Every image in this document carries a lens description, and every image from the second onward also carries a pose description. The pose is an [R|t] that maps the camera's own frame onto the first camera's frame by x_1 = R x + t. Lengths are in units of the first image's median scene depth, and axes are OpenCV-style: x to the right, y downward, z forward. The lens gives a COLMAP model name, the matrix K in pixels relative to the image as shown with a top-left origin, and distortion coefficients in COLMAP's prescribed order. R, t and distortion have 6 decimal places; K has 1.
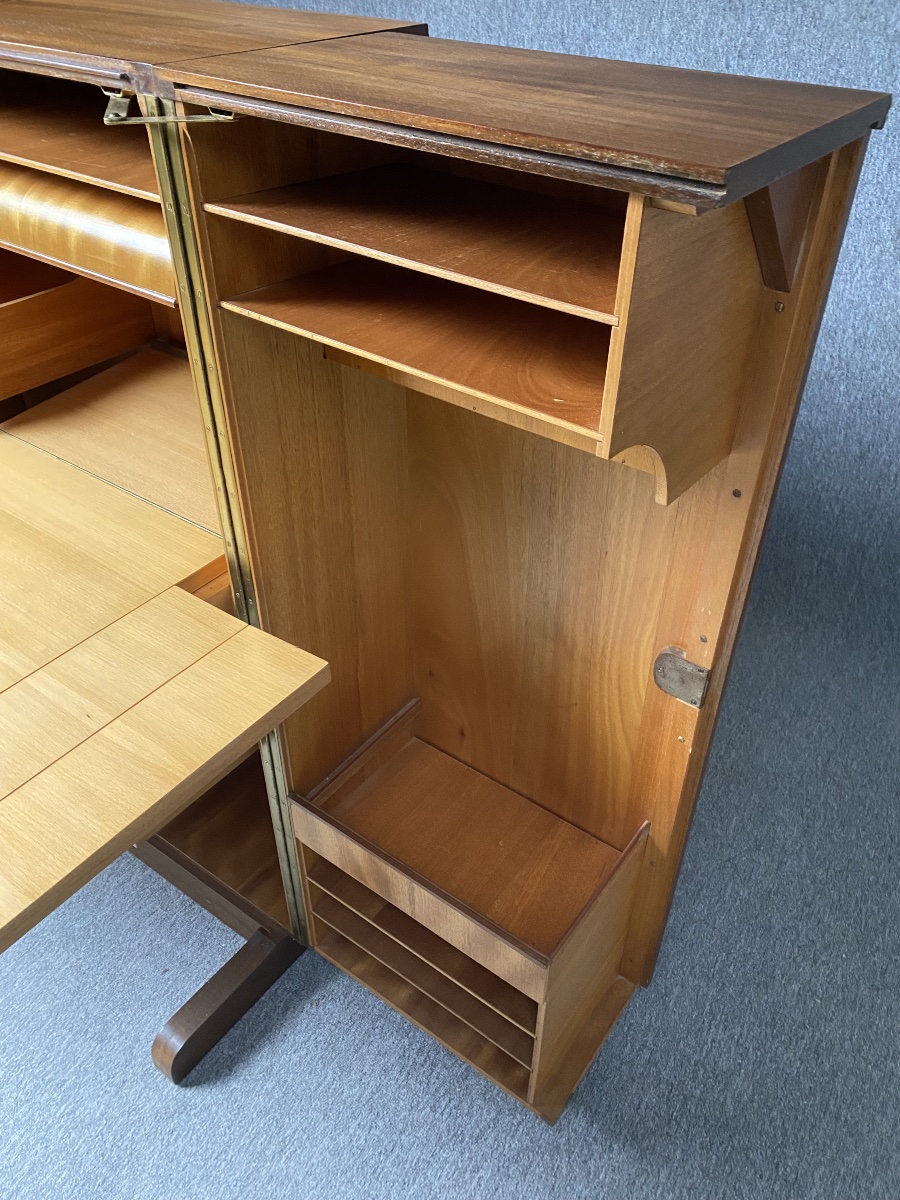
lens RADIAL K [[930.4, 0, 460.0], [0, 930.4, 601.9], [0, 0, 1]] dist [0.031521, -0.030908]
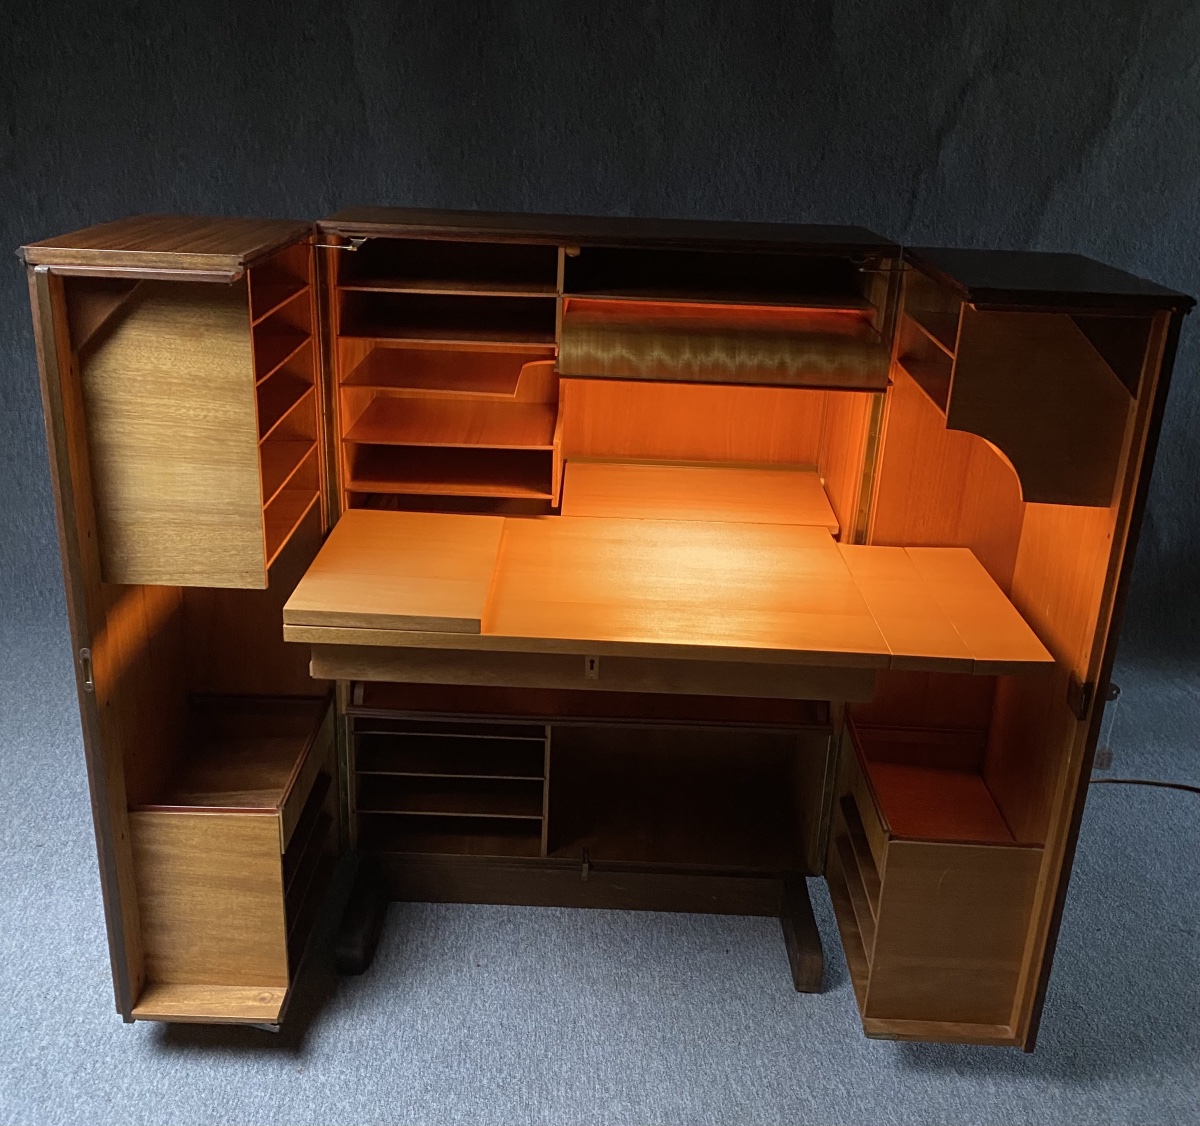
lens RADIAL K [[1272.8, 0, 583.4], [0, 1272.8, 610.6], [0, 0, 1]] dist [0.006822, 0.000000]
pose [[0.816528, -0.195298, 0.543268, -1.402420], [0.329621, 0.930286, -0.160992, 0.219405], [-0.473953, 0.310527, 0.823979, -0.405604]]
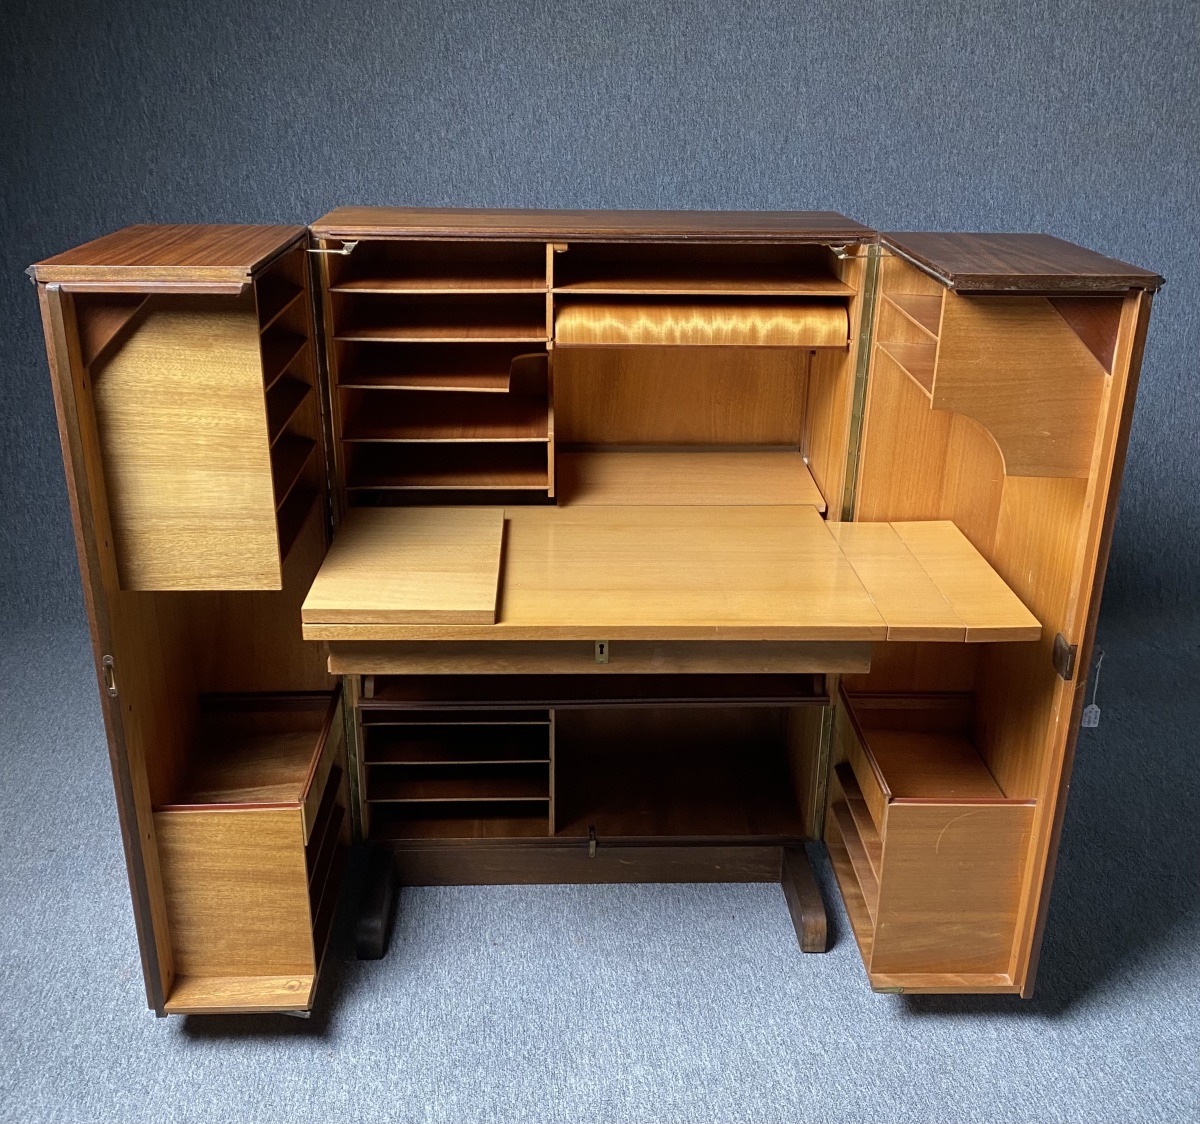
lens RADIAL K [[1272.8, 0, 594.4], [0, 1272.8, 614.5], [0, 0, 1]] dist [0.006822, 0.000000]
pose [[0.786419, -0.240822, 0.568815, -1.467815], [0.375132, 0.917801, -0.130066, 0.202546], [-0.490736, 0.315667, 0.812116, -0.426227]]
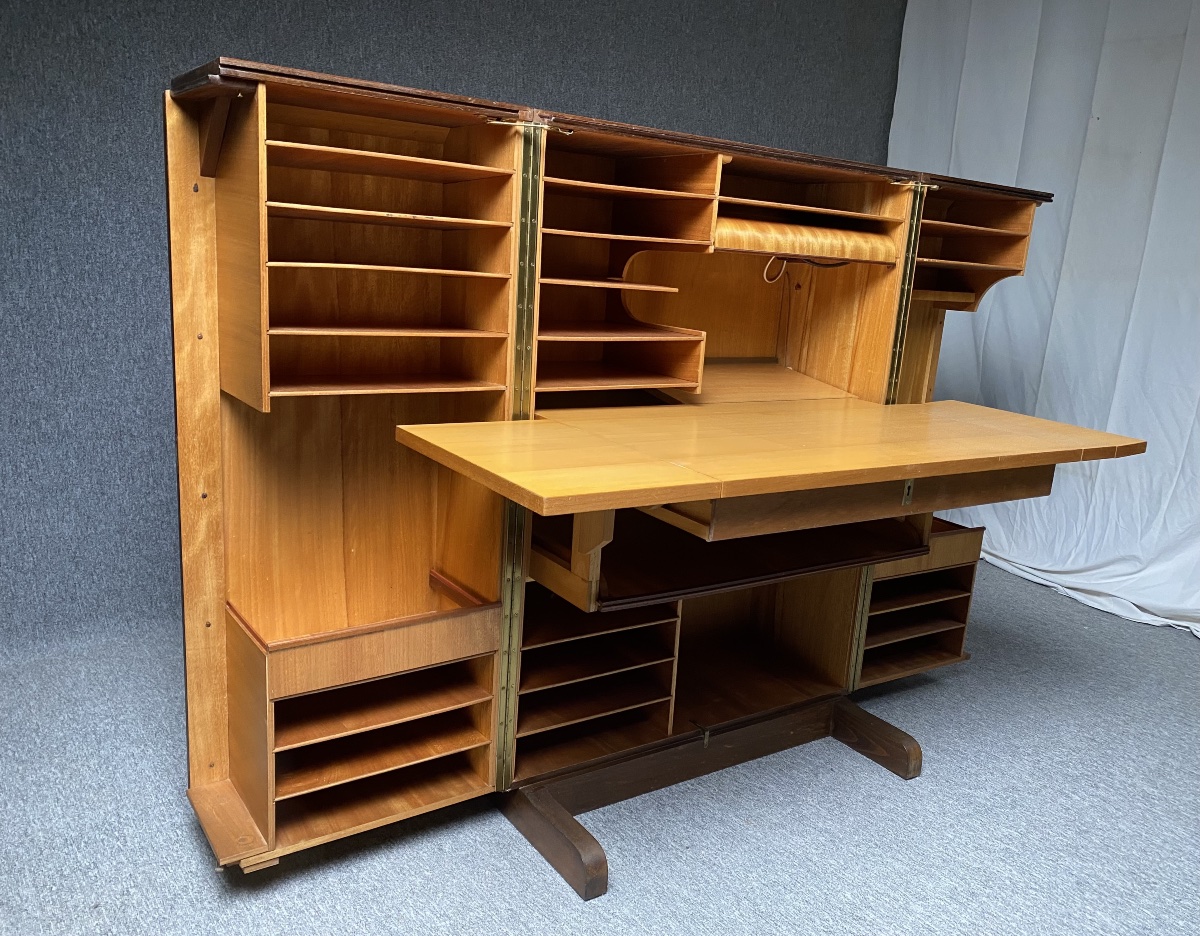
lens RADIAL K [[991.7, 0, 632.1], [0, 991.7, 470.4], [0, 0, 1]] dist [0.005989, 0.002930]
pose [[0.323067, -0.188811, 0.927350, -1.874962], [0.526090, 0.850369, -0.010140, -0.129449], [-0.786675, 0.491145, 0.374057, 0.538386]]
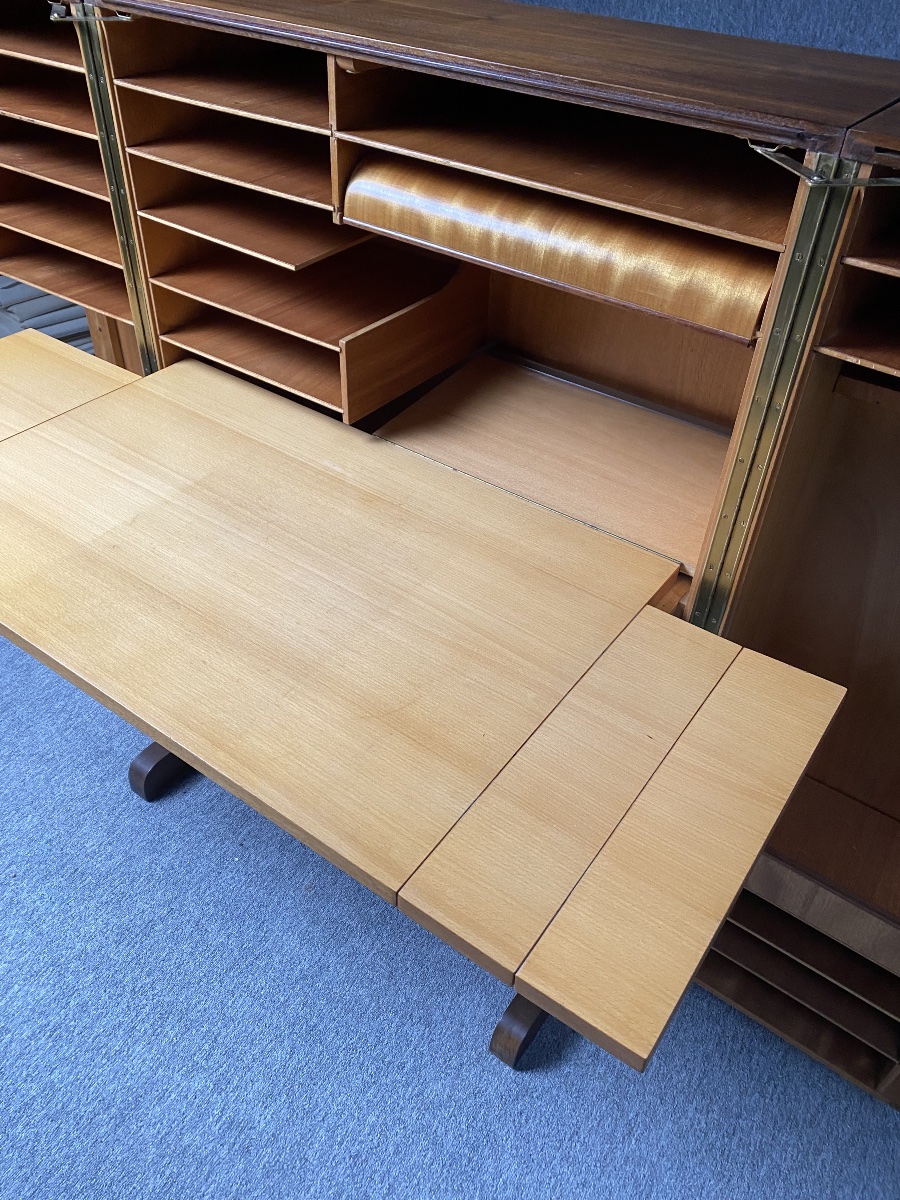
lens RADIAL K [[930.4, 0, 453.0], [0, 930.4, 598.0], [0, 0, 1]] dist [0.031521, -0.030908]
pose [[0.999457, 0.020348, 0.025913, -0.416054], [-0.021185, 0.999249, 0.032454, -0.041261], [-0.025234, -0.032985, 0.999137, -0.022258]]
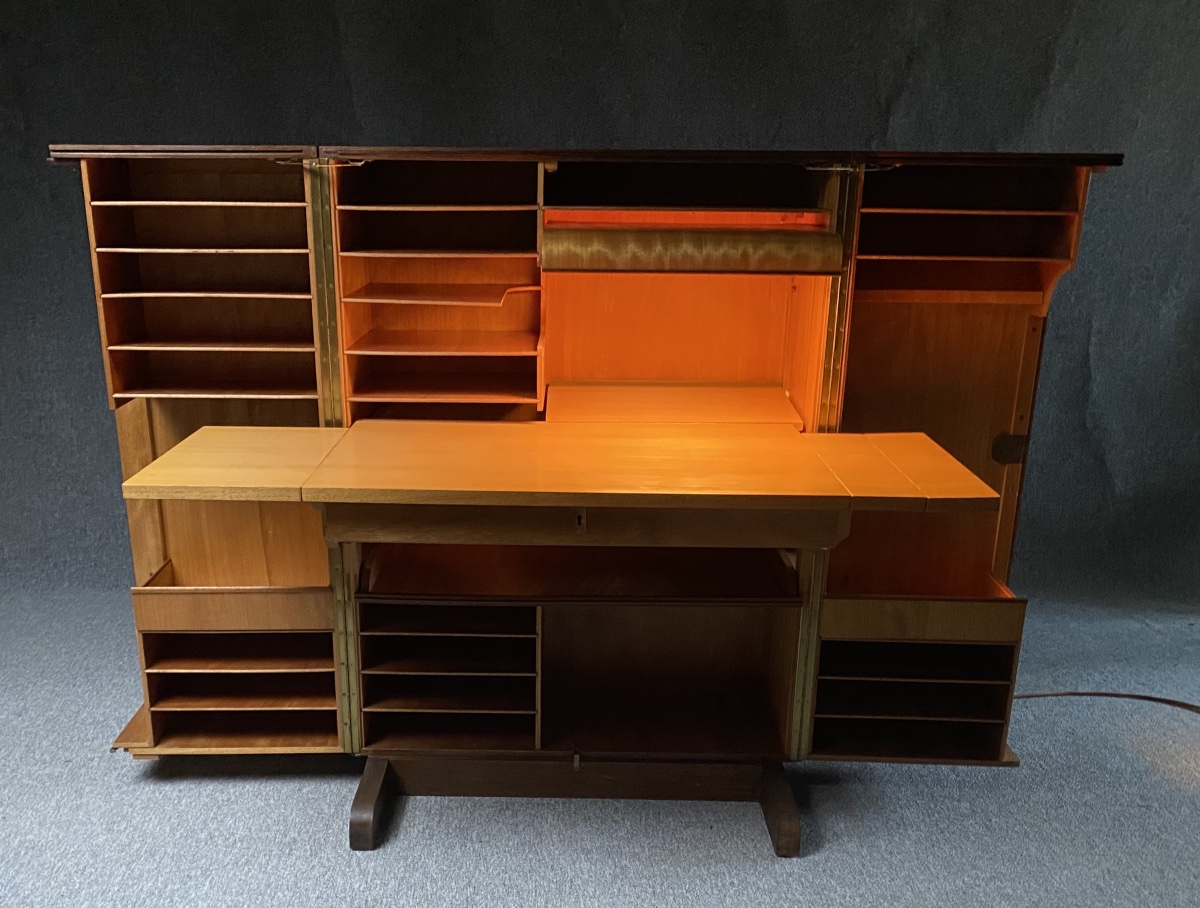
lens RADIAL K [[1262.8, 0, 542.6], [0, 1262.8, 631.9], [0, 0, 1]] dist [0.006204, 0.000000]
pose [[0.819657, -0.200535, 0.536608, -1.527334], [0.351422, 0.915779, -0.194554, 0.452801], [-0.452400, 0.348044, 0.821097, -0.425927]]
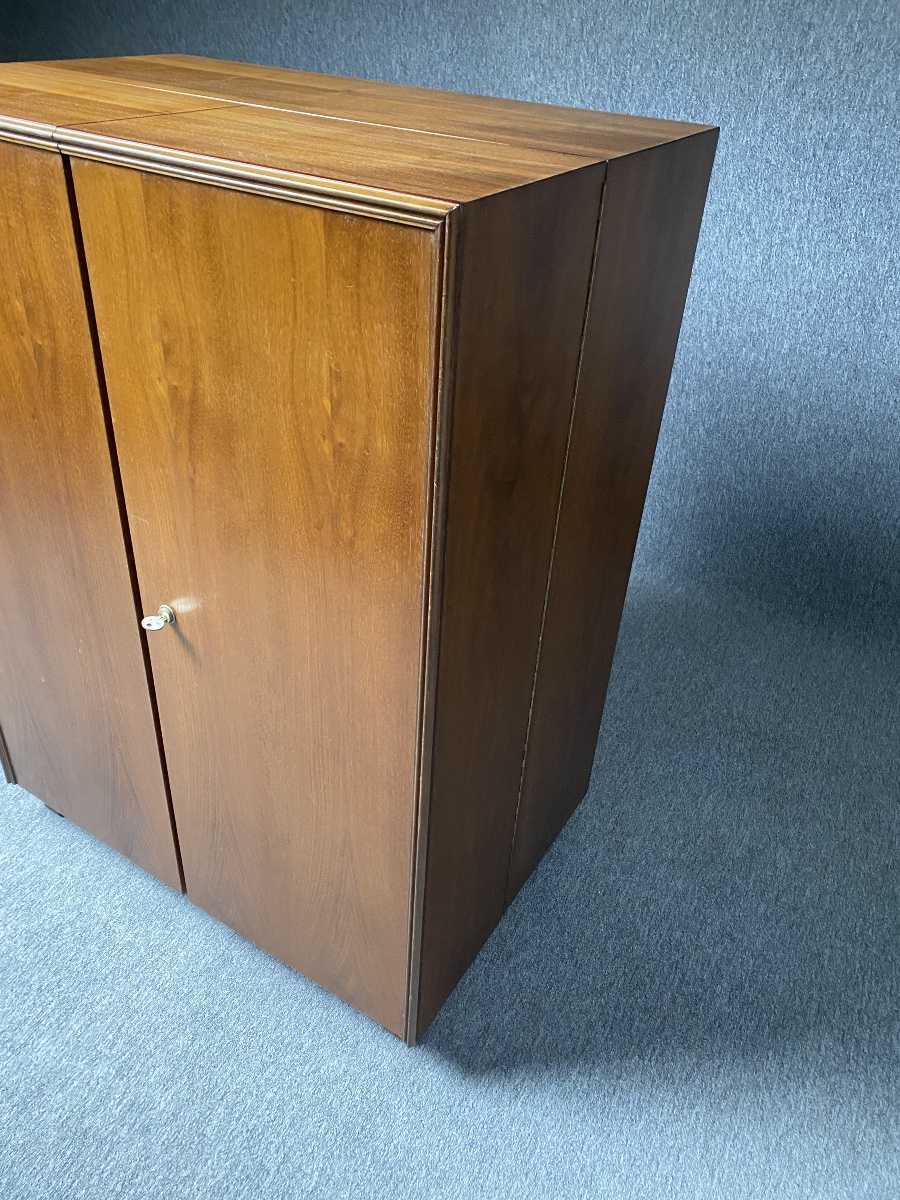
lens RADIAL K [[930.4, 0, 443.0], [0, 930.4, 589.9], [0, 0, 1]] dist [0.031521, -0.030908]
pose [[0.997427, -0.000421, 0.071689, -0.345900], [0.005072, 0.997892, -0.064697, 0.058406], [-0.071511, 0.064895, 0.995327, -0.128589]]
